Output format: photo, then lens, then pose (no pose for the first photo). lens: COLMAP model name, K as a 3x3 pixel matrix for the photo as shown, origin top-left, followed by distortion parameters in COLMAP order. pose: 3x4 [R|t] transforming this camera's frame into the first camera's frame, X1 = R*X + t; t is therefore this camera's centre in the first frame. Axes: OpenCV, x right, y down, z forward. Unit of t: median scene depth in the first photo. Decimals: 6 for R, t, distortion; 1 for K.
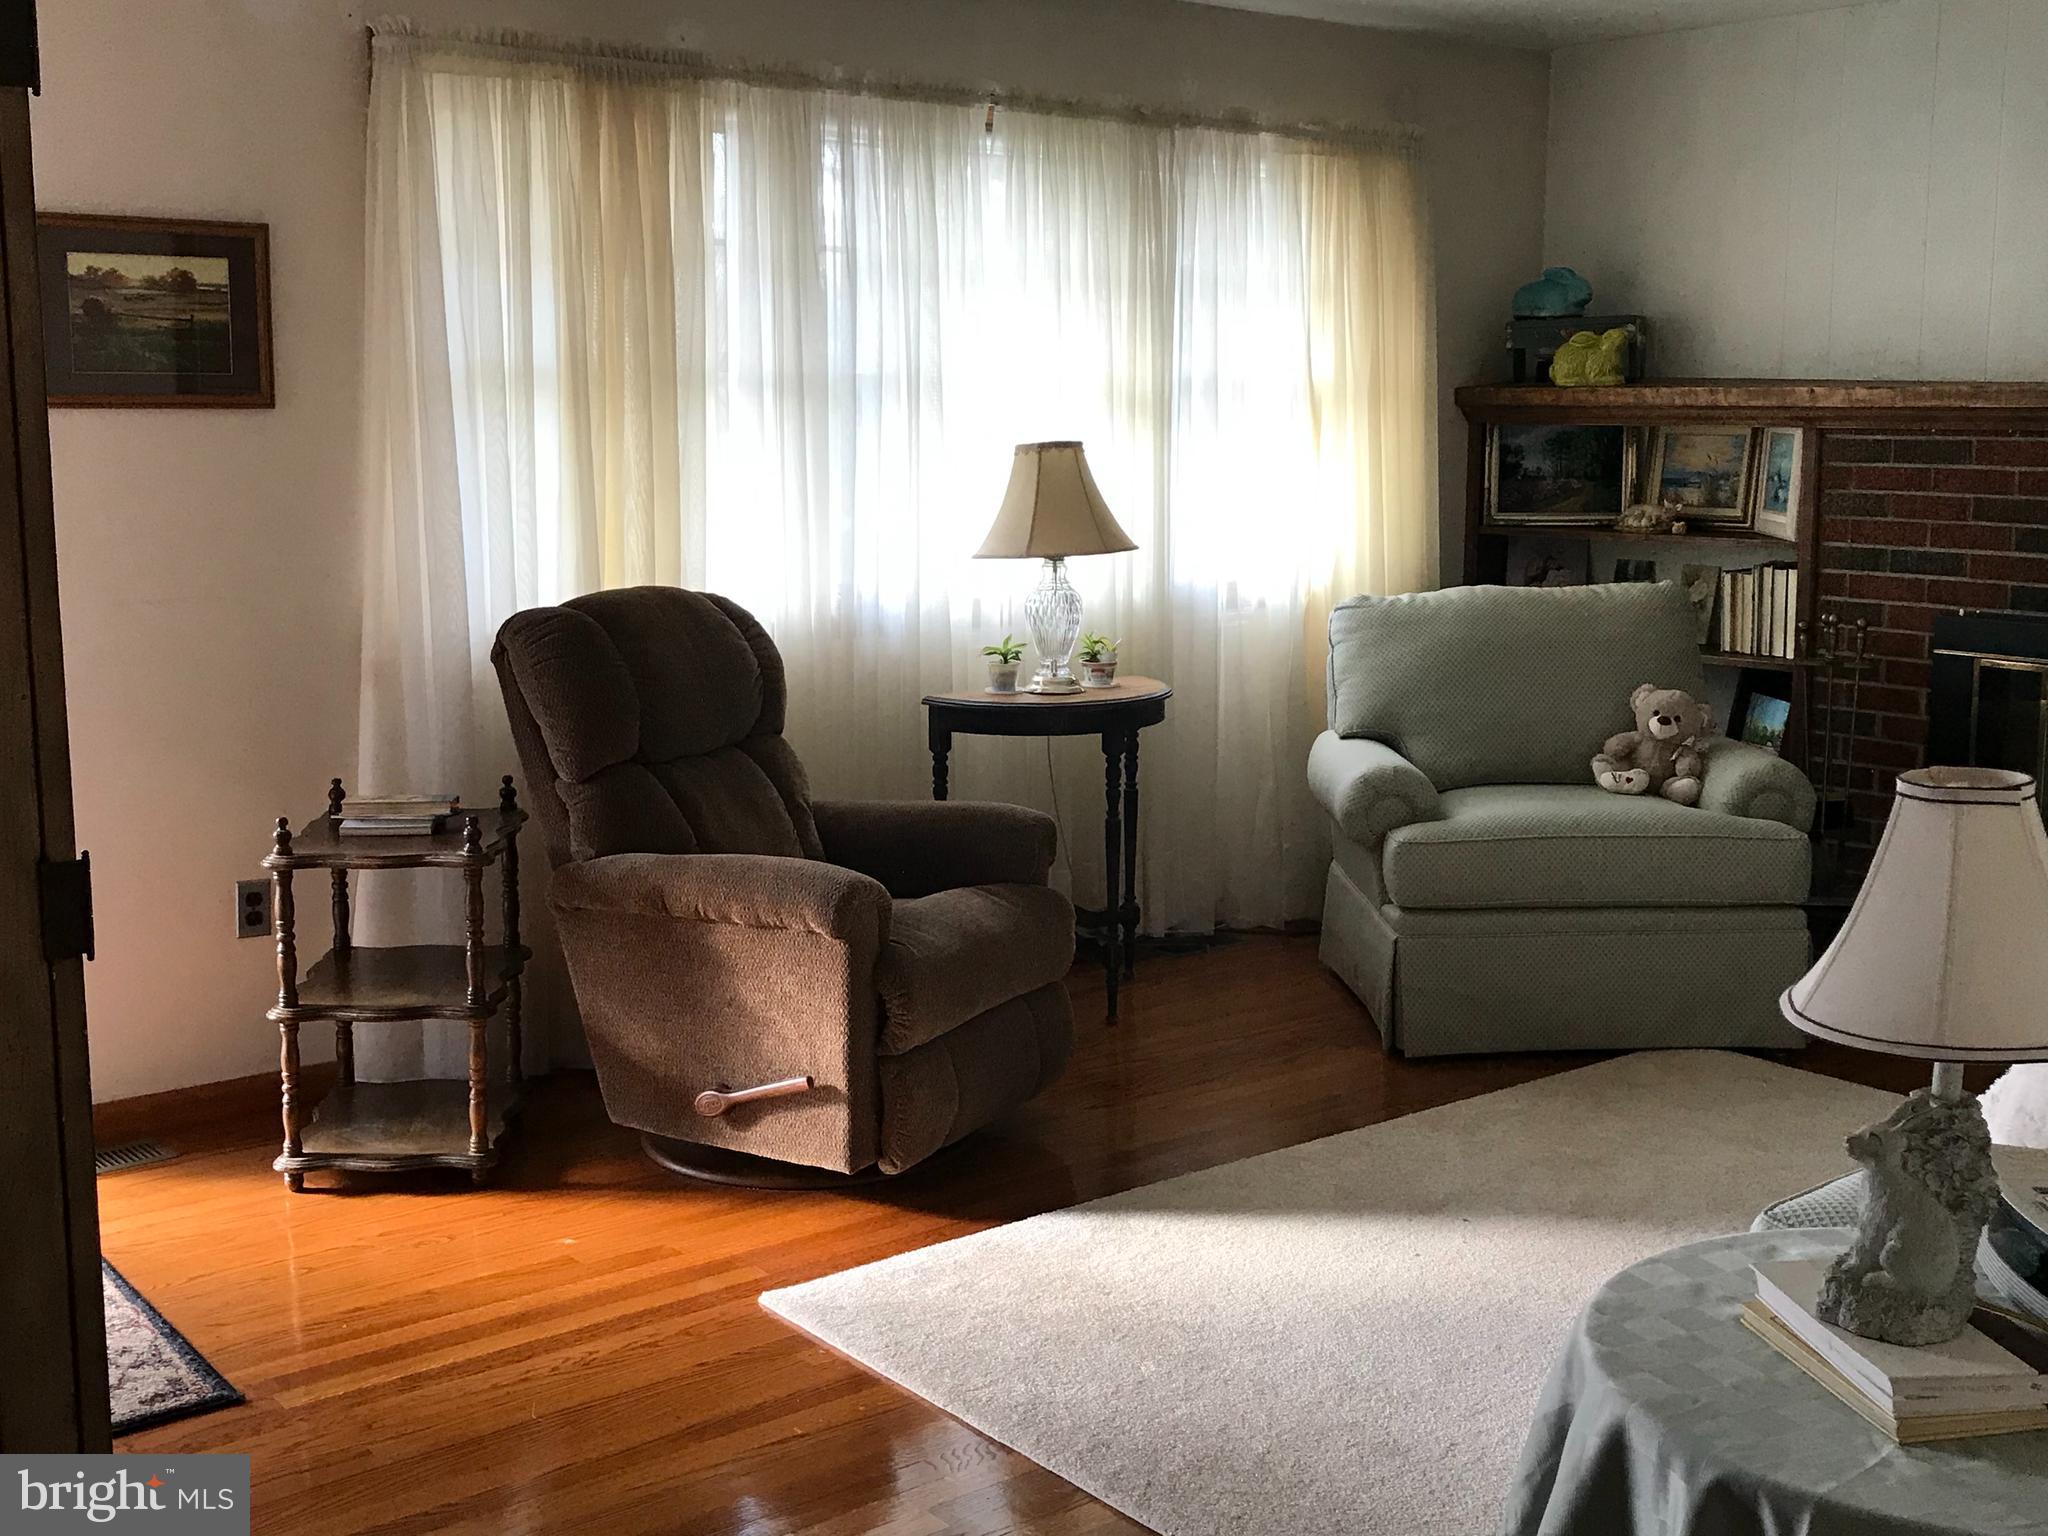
lens RADIAL K [[2338.9, 0, 1018.3], [0, 2338.9, 757.1], [0, 0, 1]] dist [0.181490, -0.522707]
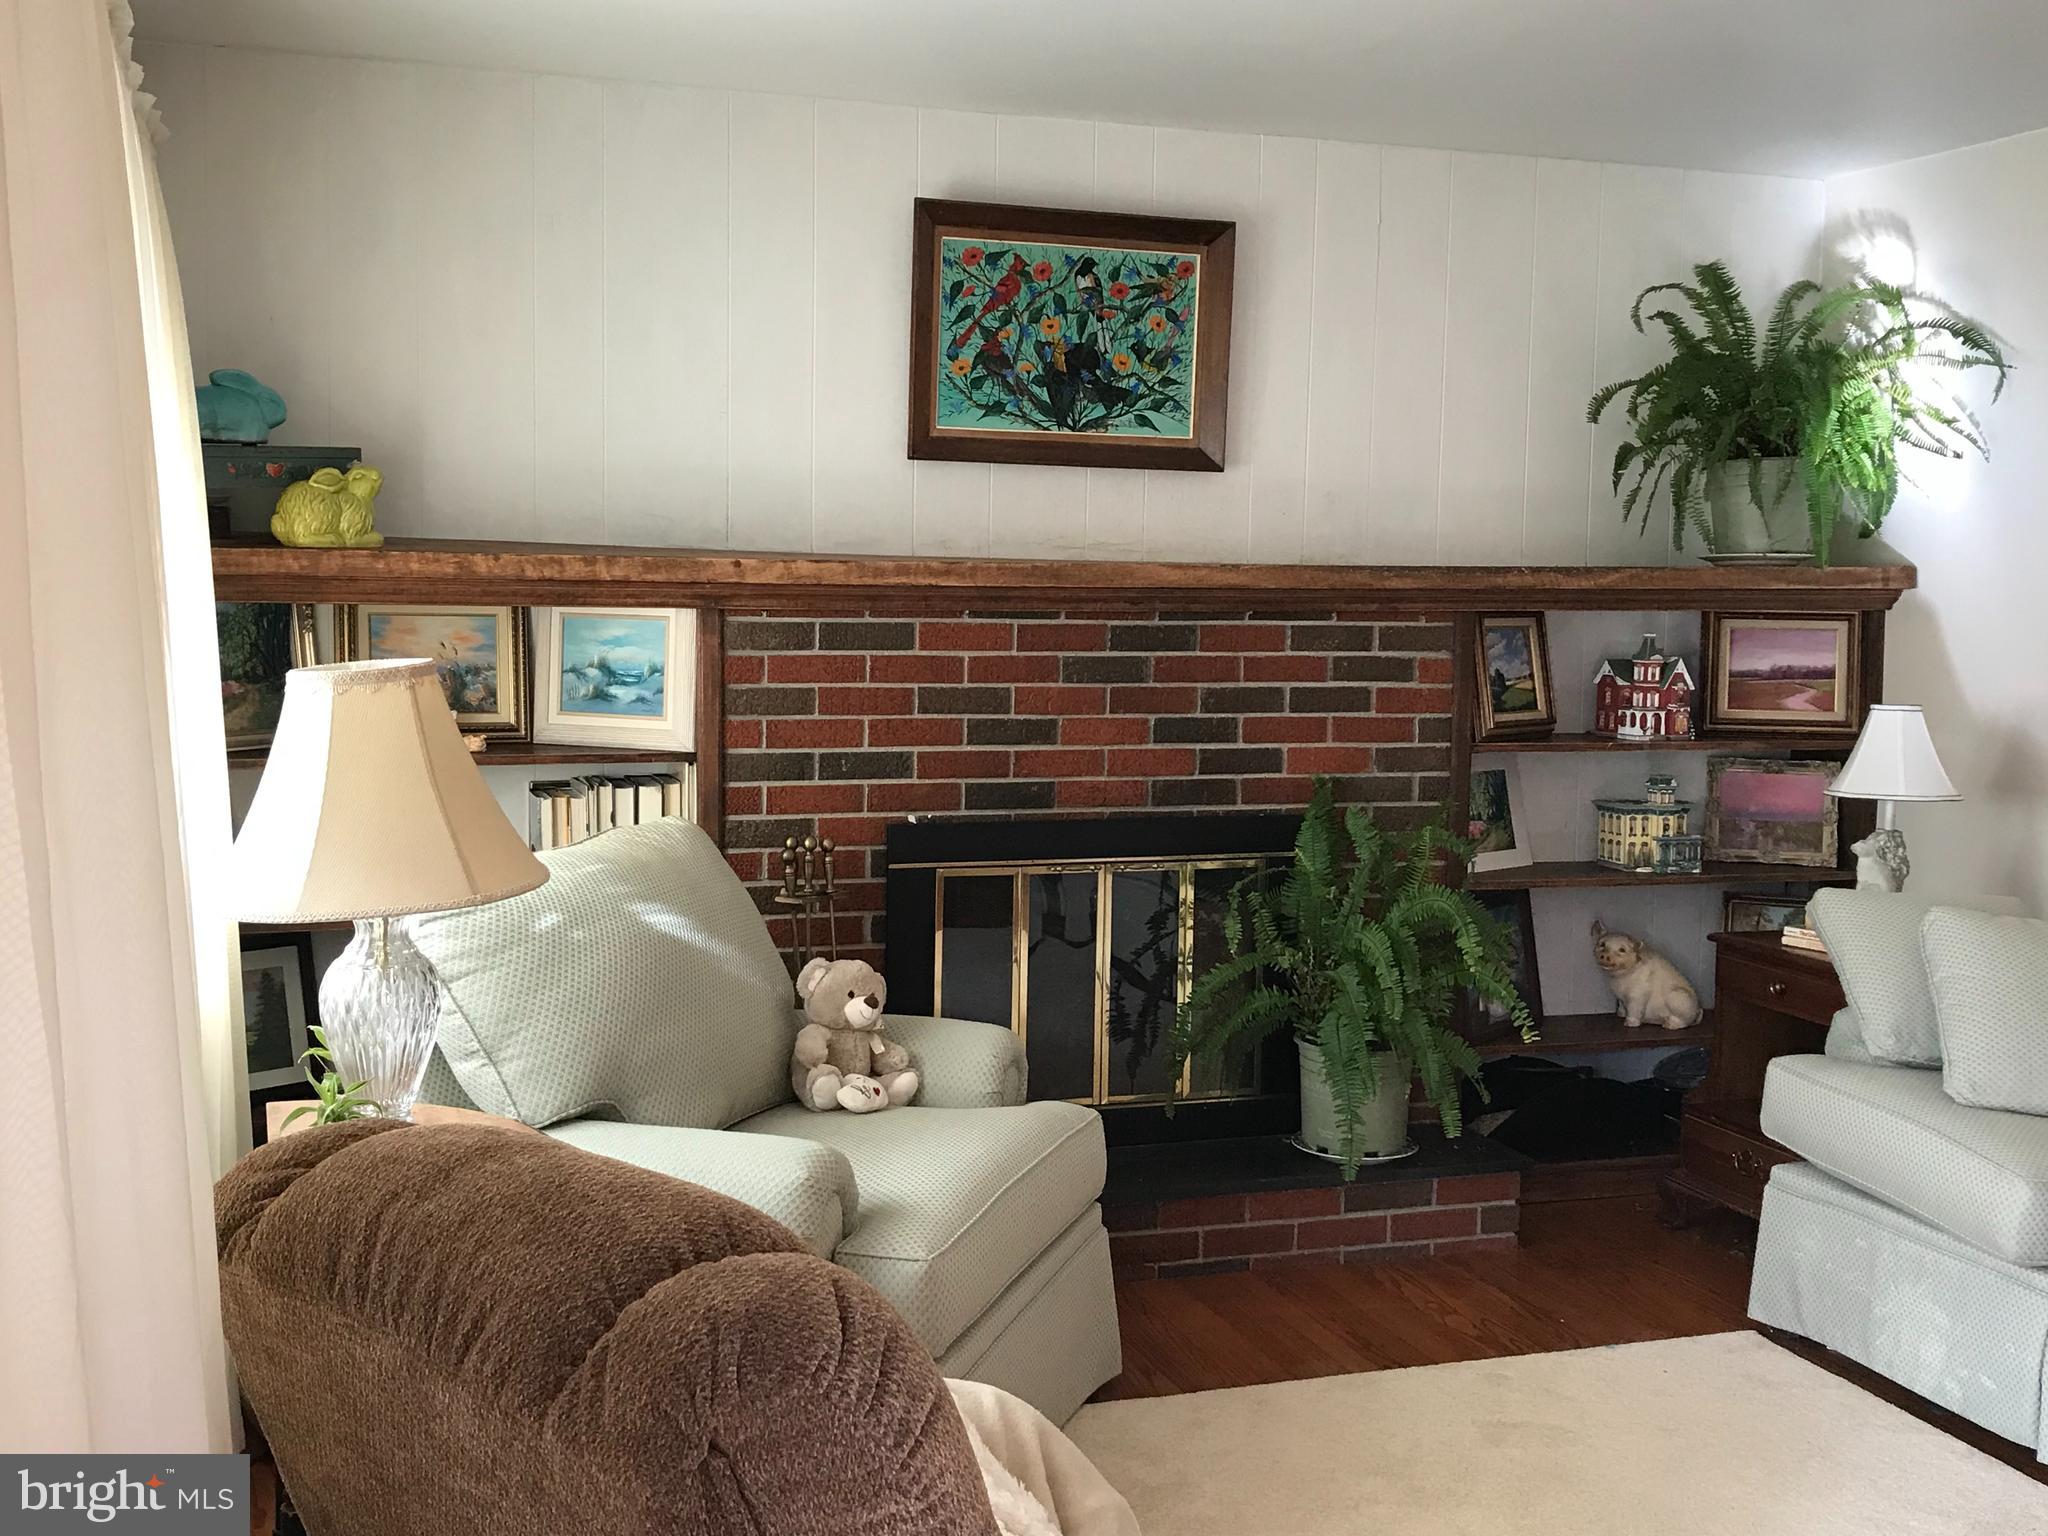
lens RADIAL K [[2338.9, 0, 1018.3], [0, 2338.9, 757.1], [0, 0, 1]] dist [0.181490, -0.522707]
pose [[0.314738, -0.073794, 0.946306, -0.390836], [0.129757, 0.990959, 0.034119, -0.104840], [-0.940267, 0.112052, 0.321468, 0.667645]]
